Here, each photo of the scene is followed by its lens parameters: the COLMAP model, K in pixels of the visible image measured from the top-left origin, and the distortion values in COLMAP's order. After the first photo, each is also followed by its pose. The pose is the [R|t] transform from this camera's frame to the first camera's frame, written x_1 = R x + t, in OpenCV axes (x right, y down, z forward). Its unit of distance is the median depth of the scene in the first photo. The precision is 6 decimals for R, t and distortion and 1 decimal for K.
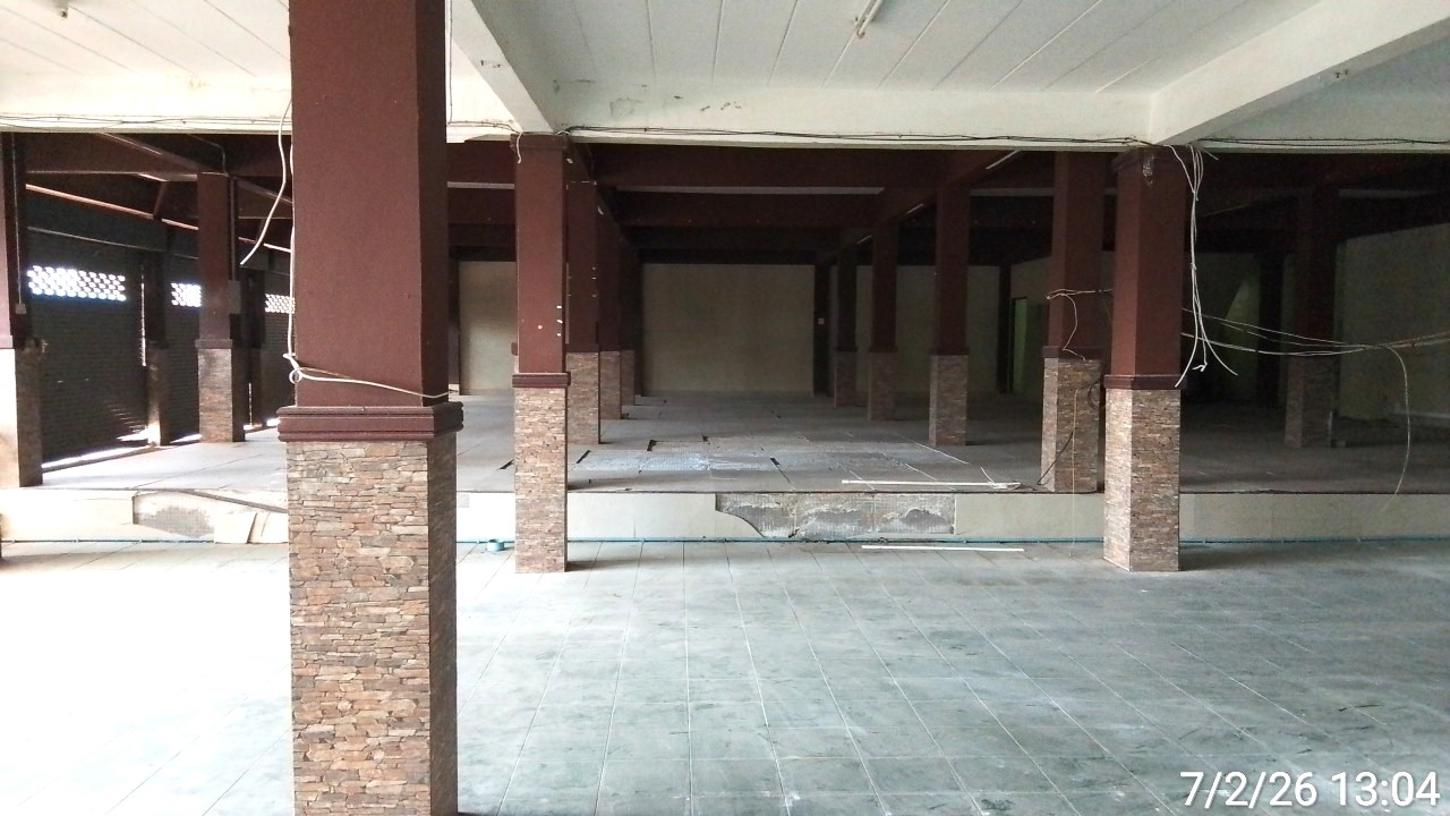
lens RADIAL K [[1085.8, 0, 725.5], [0, 1085.8, 405.8], [0, 0, 1]] dist [0.041624, 0.000674]
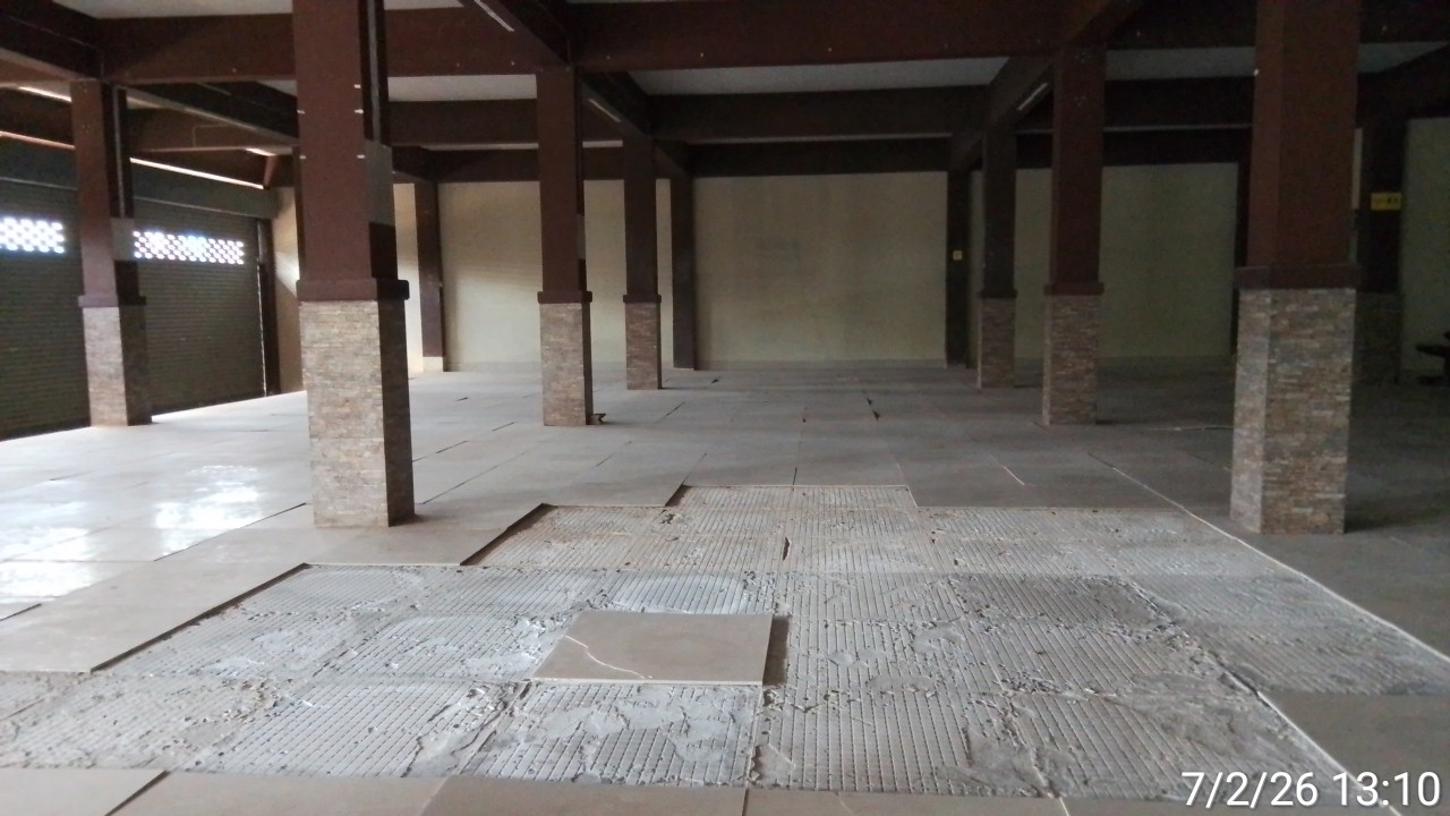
lens RADIAL K [[1085.8, 0, 725.7], [0, 1085.8, 413.9], [0, 0, 1]] dist [0.041624, 0.000674]
pose [[0.991923, -0.006646, -0.126667, 0.031810], [0.012547, 0.998870, 0.045848, -0.012817], [0.126219, -0.047067, 0.990885, 0.325359]]
